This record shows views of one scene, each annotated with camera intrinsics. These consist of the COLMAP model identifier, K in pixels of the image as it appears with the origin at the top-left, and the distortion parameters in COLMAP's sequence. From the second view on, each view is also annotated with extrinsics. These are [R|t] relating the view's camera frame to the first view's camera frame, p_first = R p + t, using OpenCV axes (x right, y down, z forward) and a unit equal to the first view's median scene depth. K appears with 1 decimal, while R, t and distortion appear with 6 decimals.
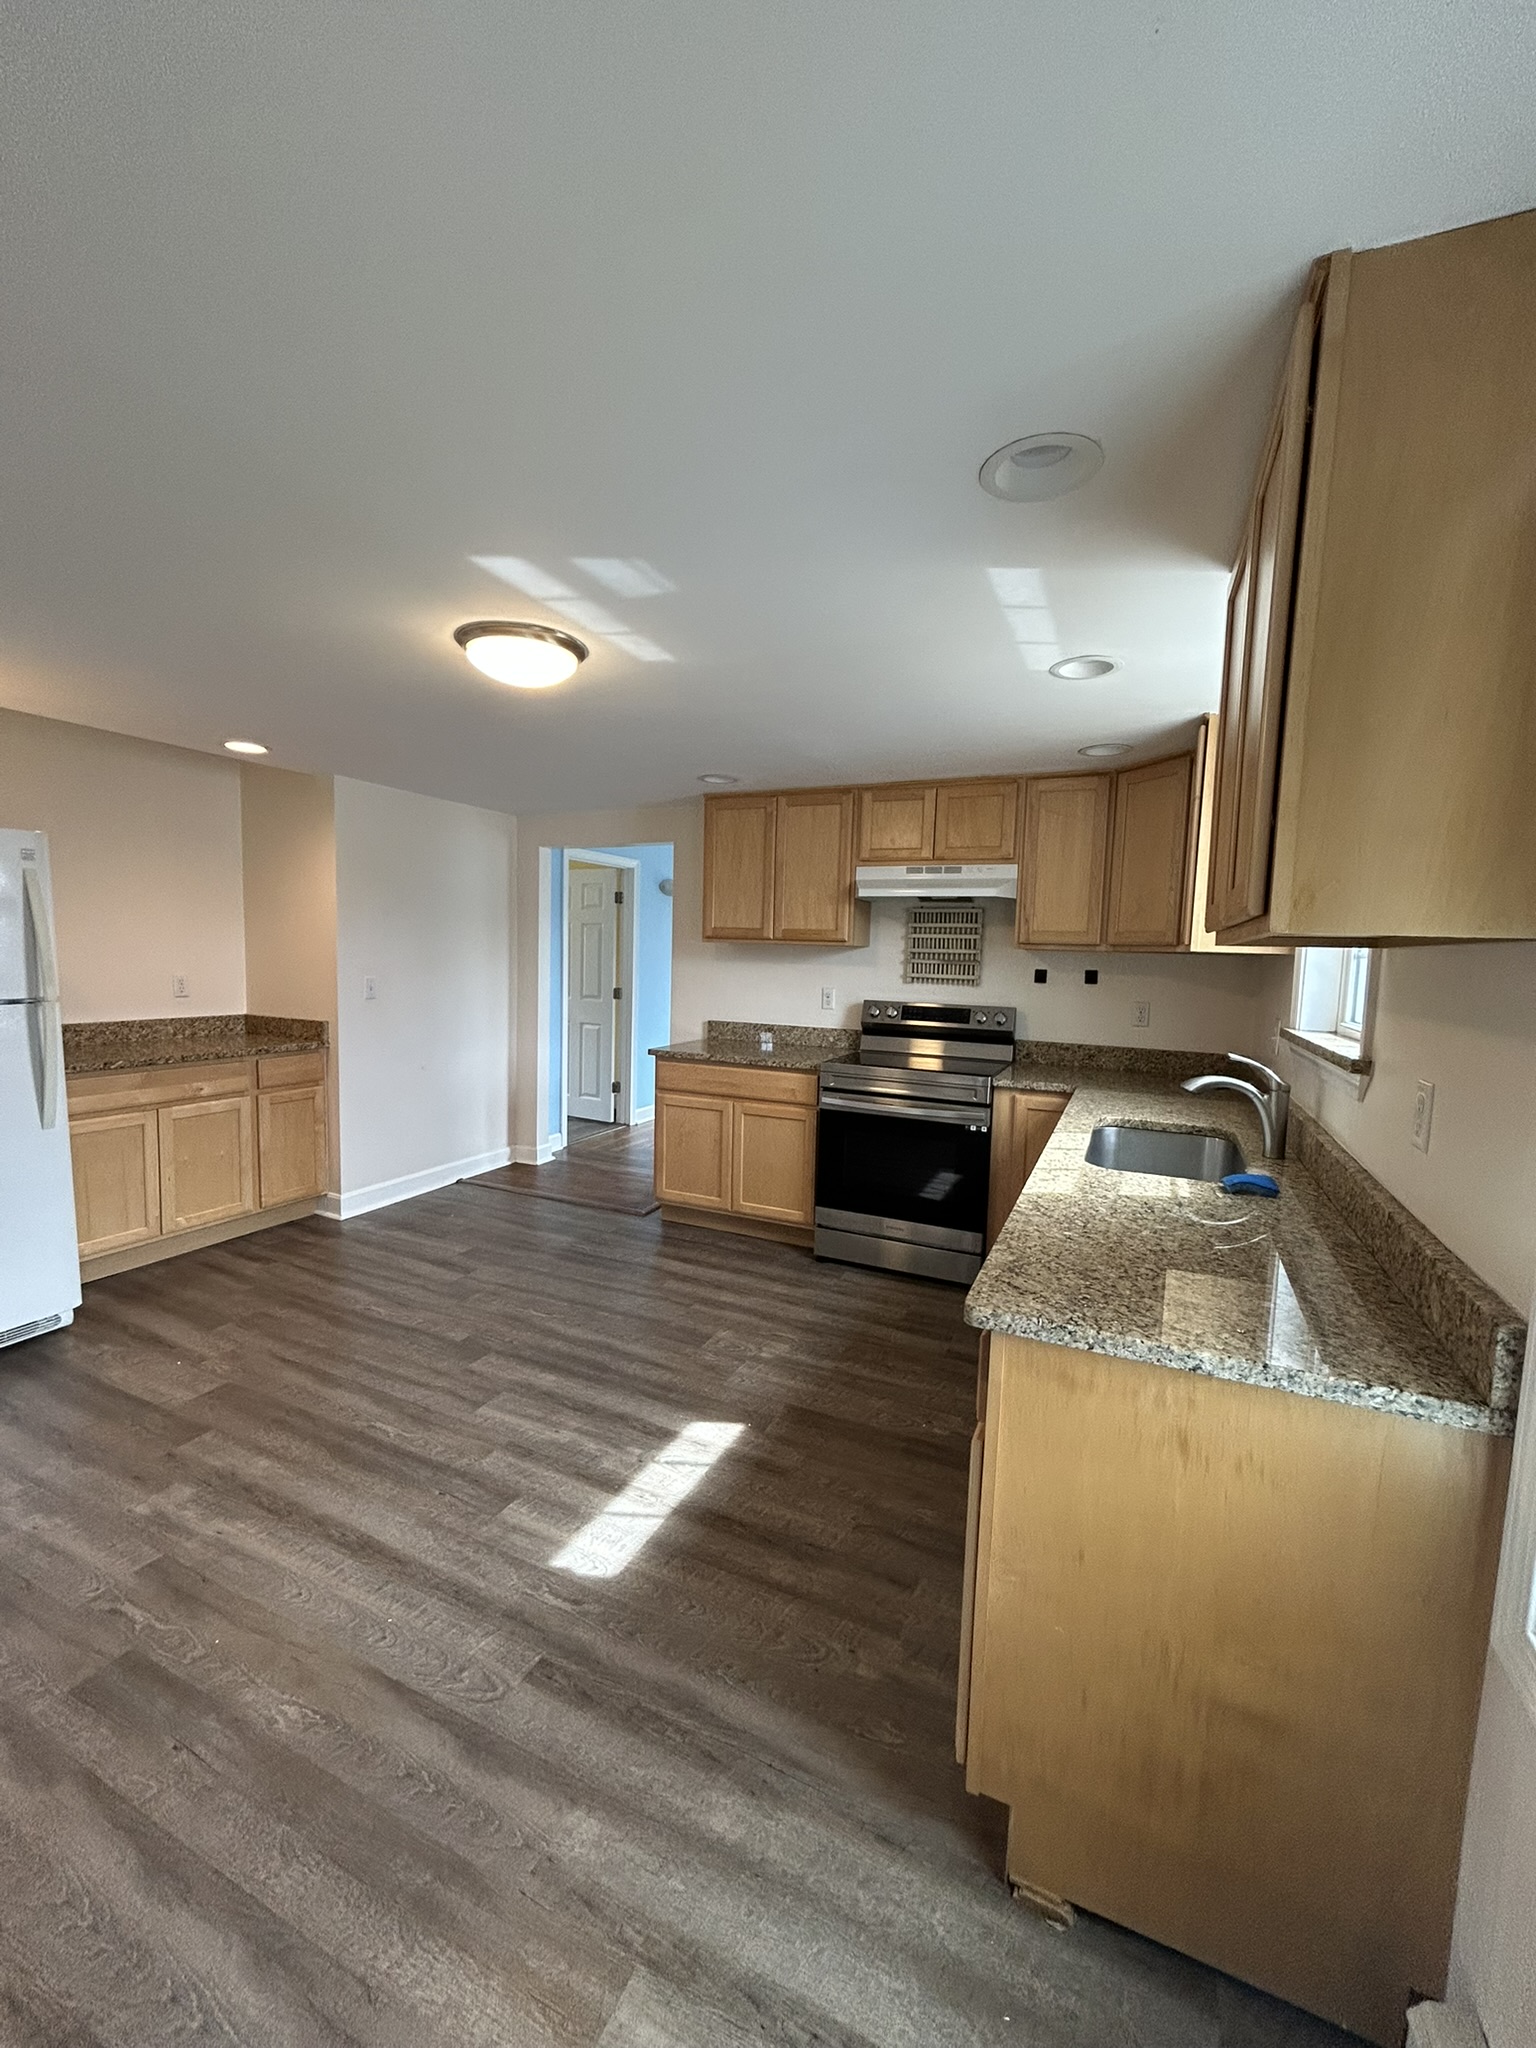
lens RADIAL K [[829.0, 0, 773.5], [0, 829.0, 1026.1], [0, 0, 1]] dist [-0.003636, 0.002137]
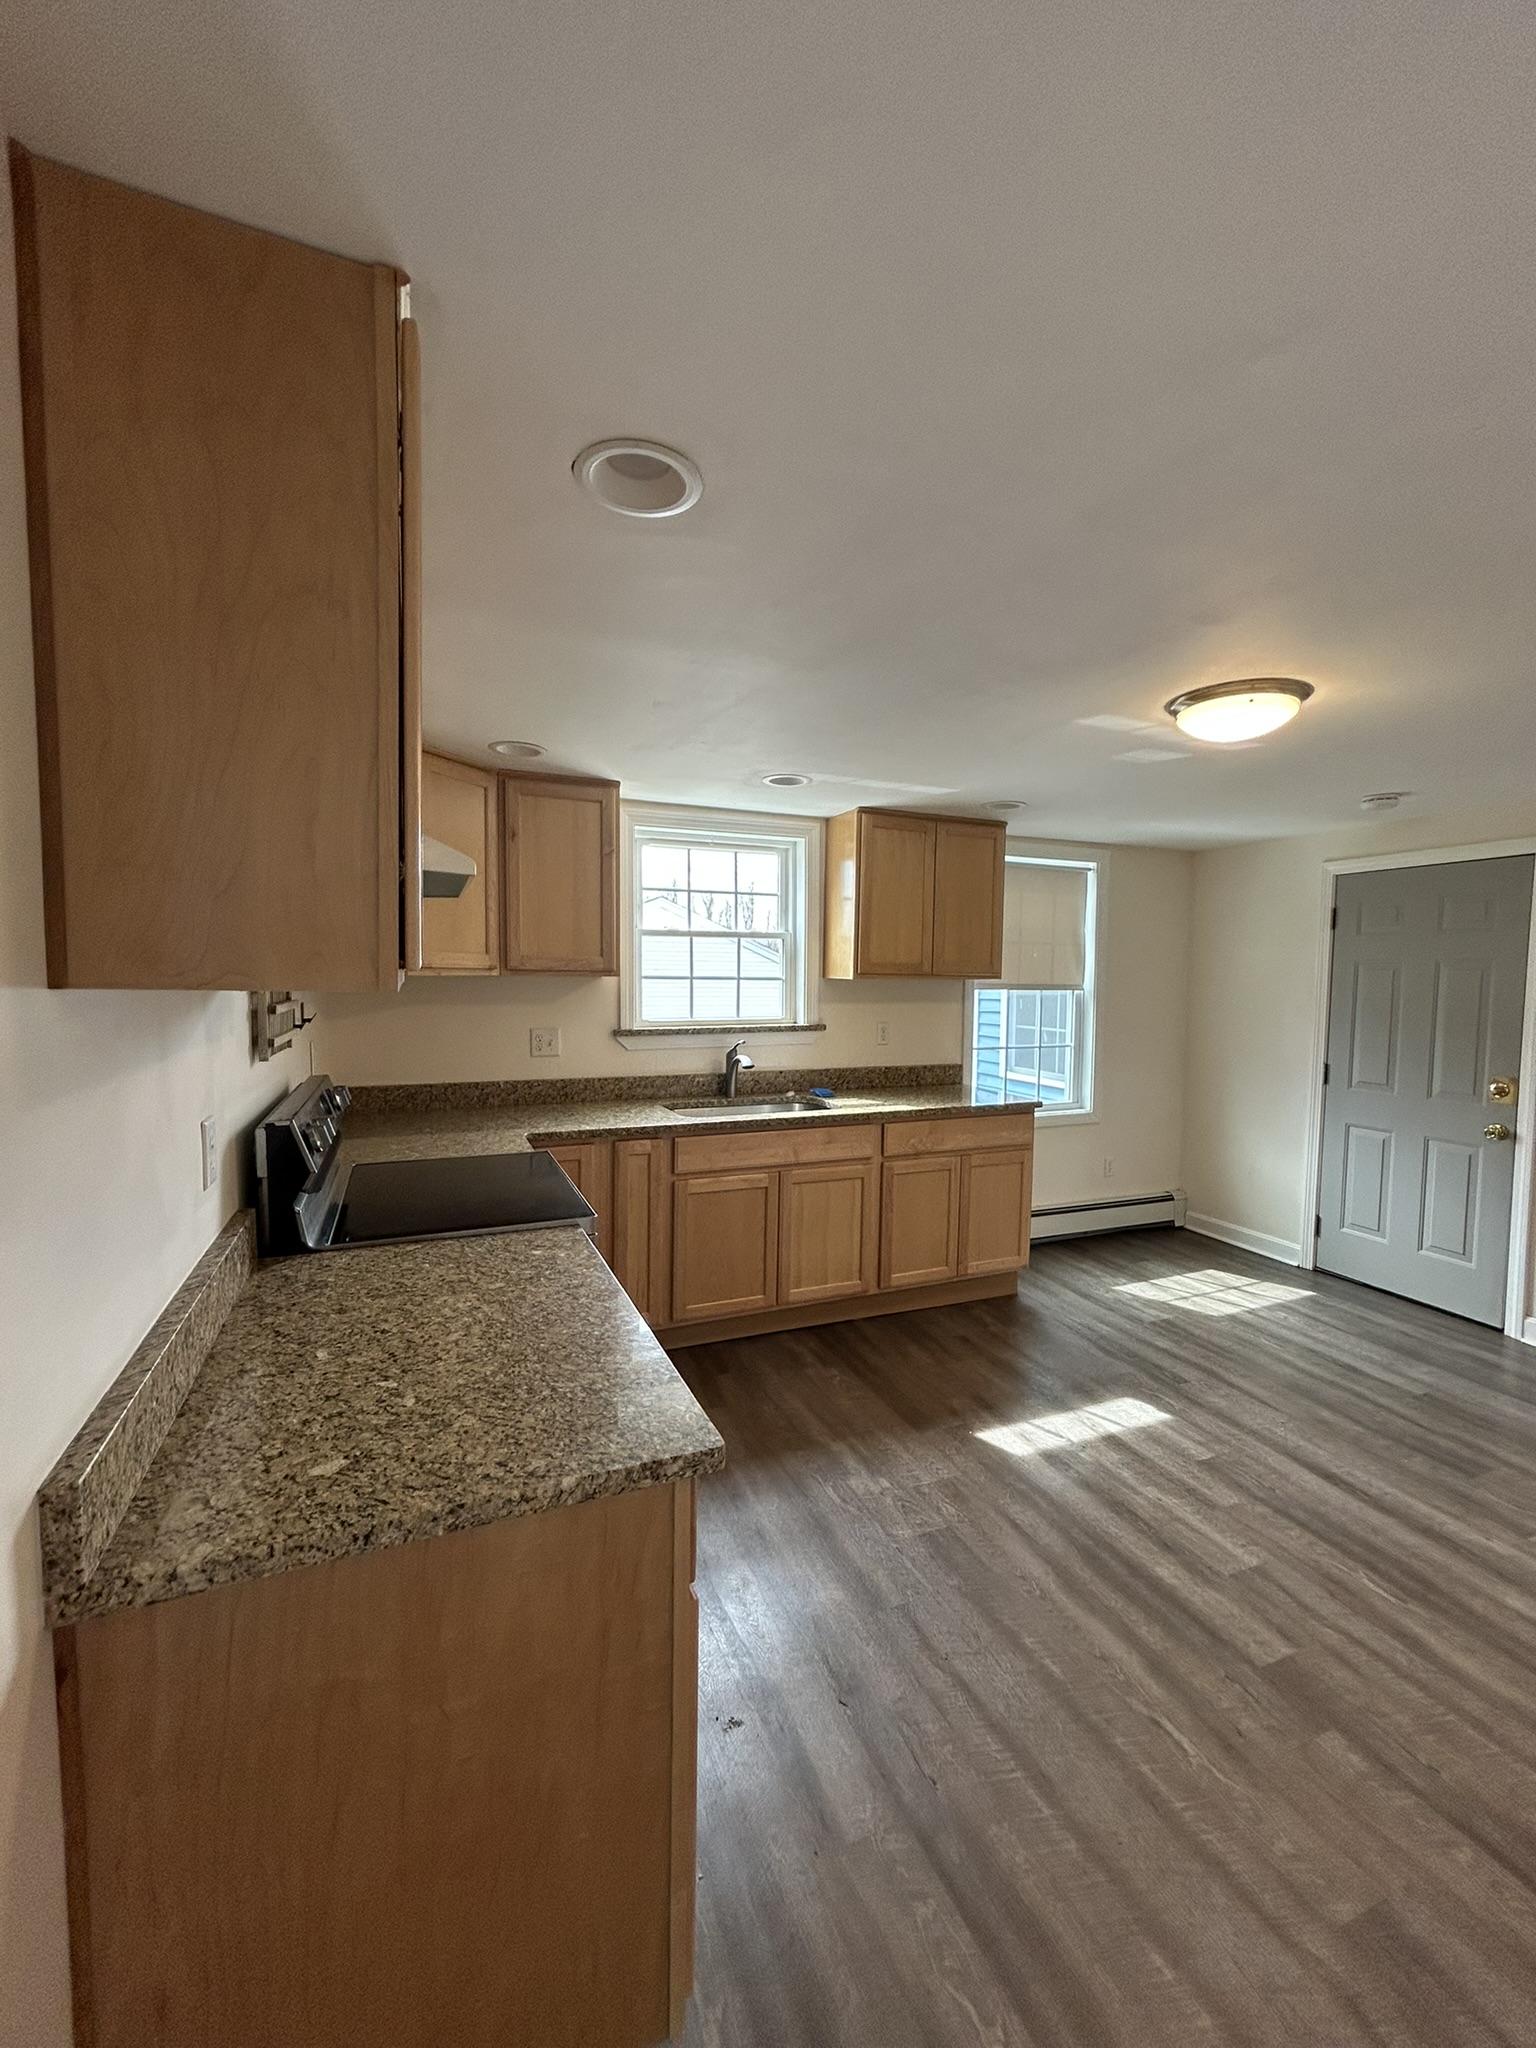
lens RADIAL K [[829.0, 0, 771.1], [0, 829.0, 1022.6], [0, 0, 1]] dist [-0.003636, 0.002137]
pose [[-0.740489, -0.079711, 0.667325, -0.446989], [0.028725, 0.988280, 0.149923, -0.186343], [-0.671455, 0.130185, -0.729521, 1.644408]]
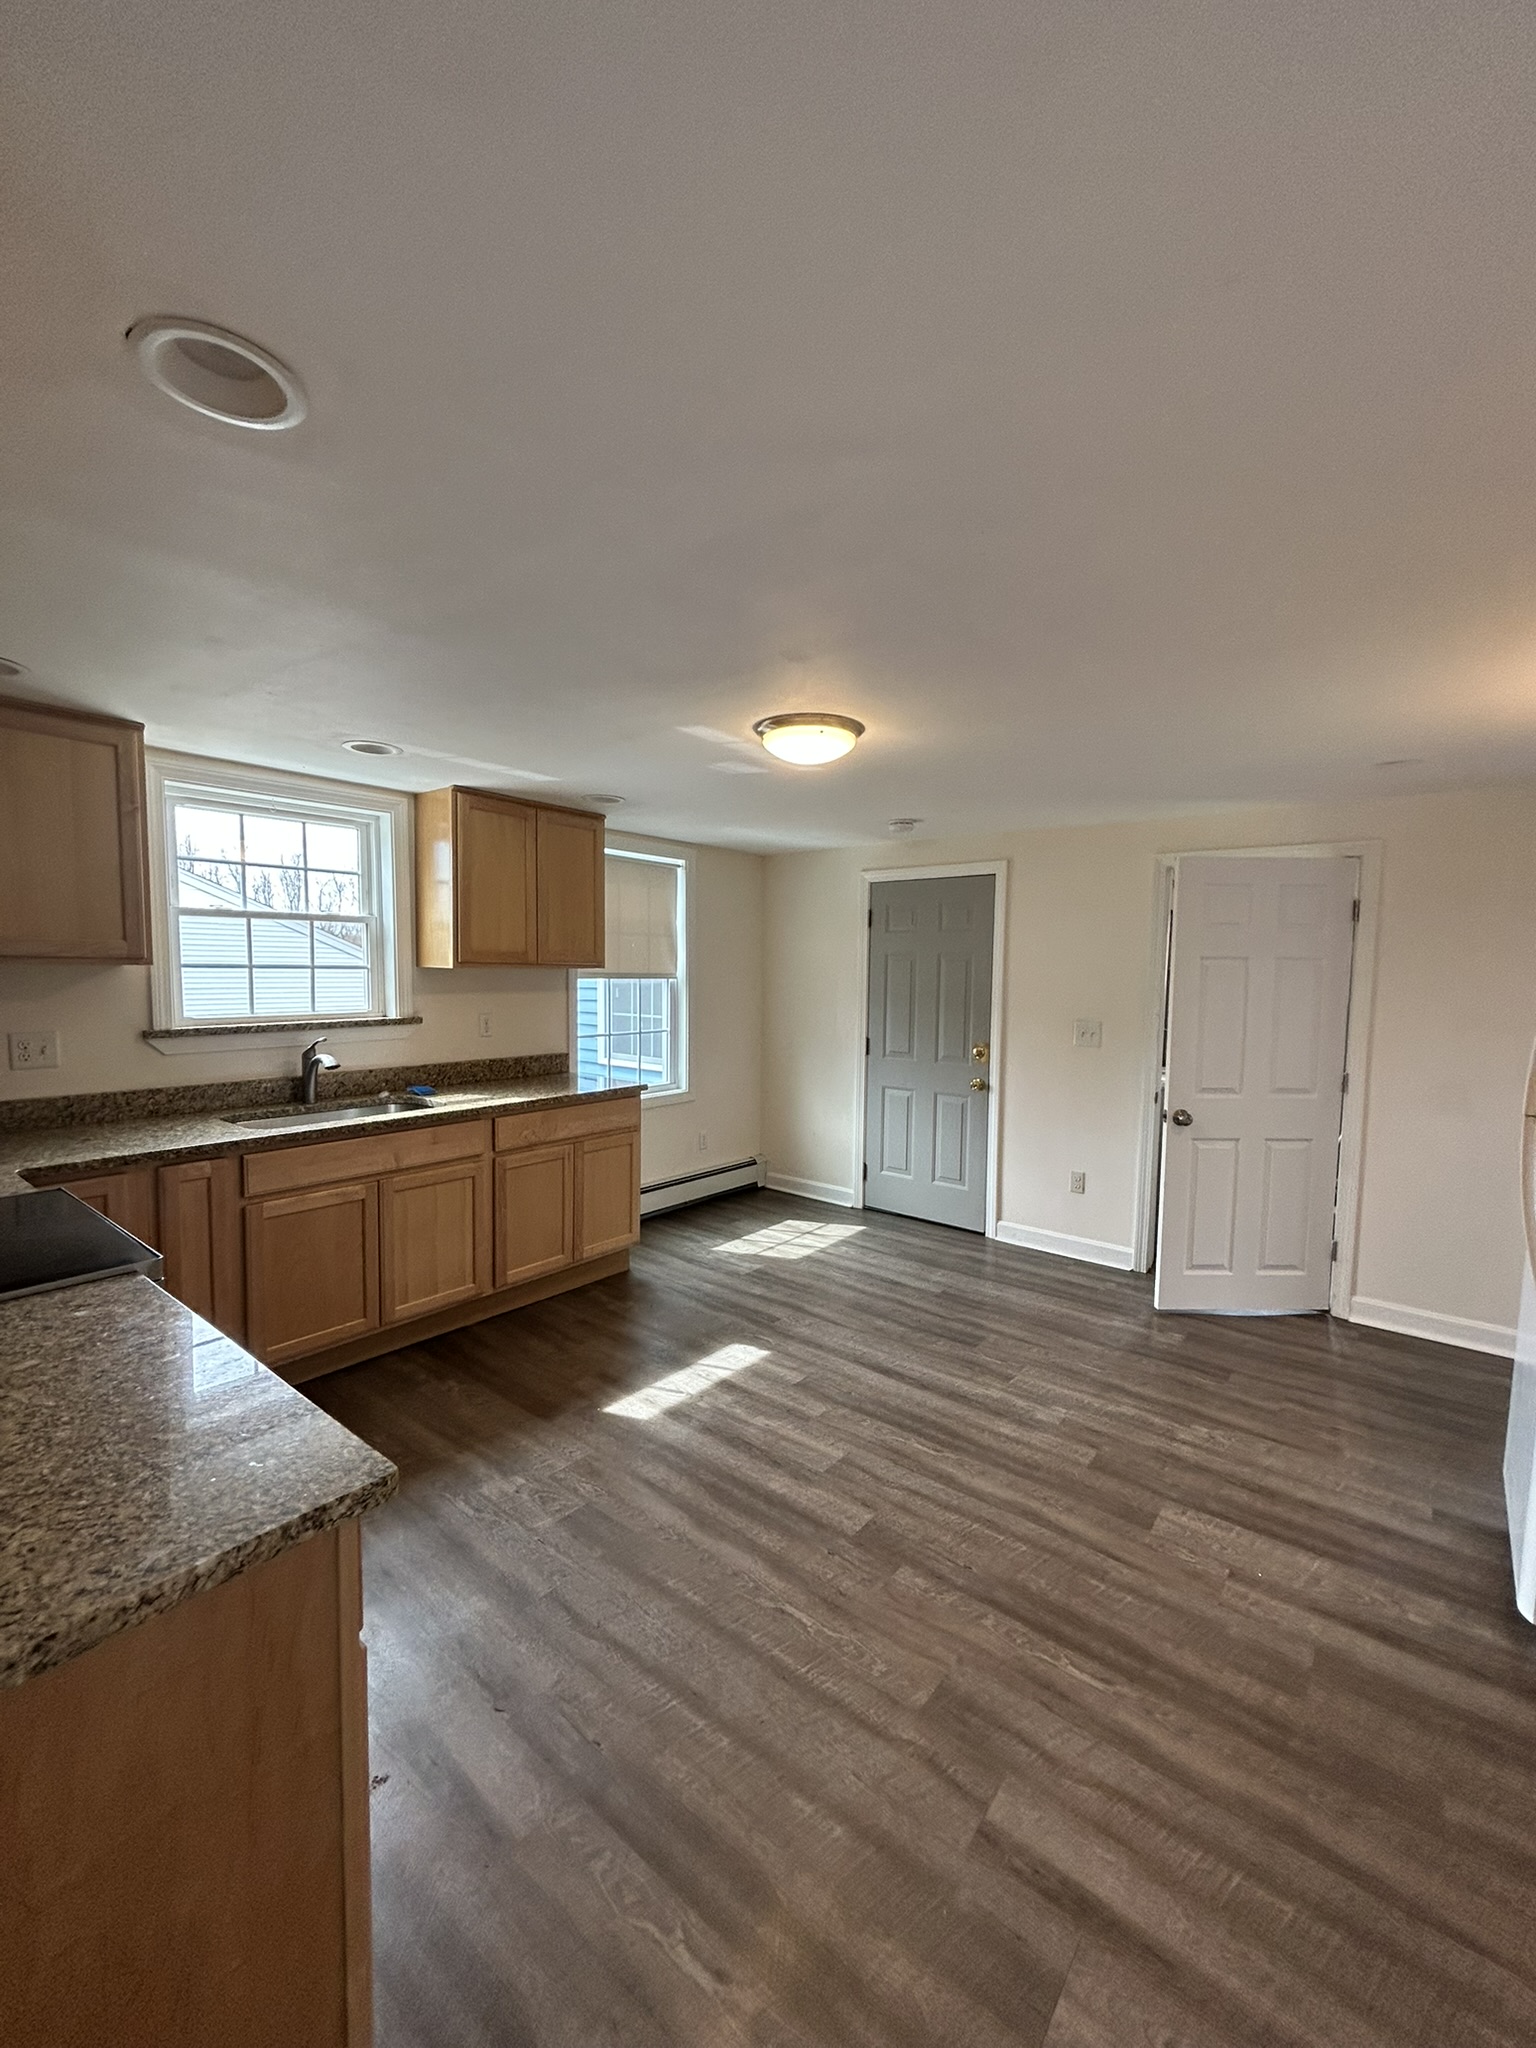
lens RADIAL K [[829.0, 0, 772.0], [0, 829.0, 1022.5], [0, 0, 1]] dist [-0.003636, 0.002137]
pose [[-0.969748, -0.060802, 0.236415, -0.421769], [-0.021675, 0.986105, 0.164702, -0.188458], [-0.243144, 0.154595, -0.957591, 1.674728]]
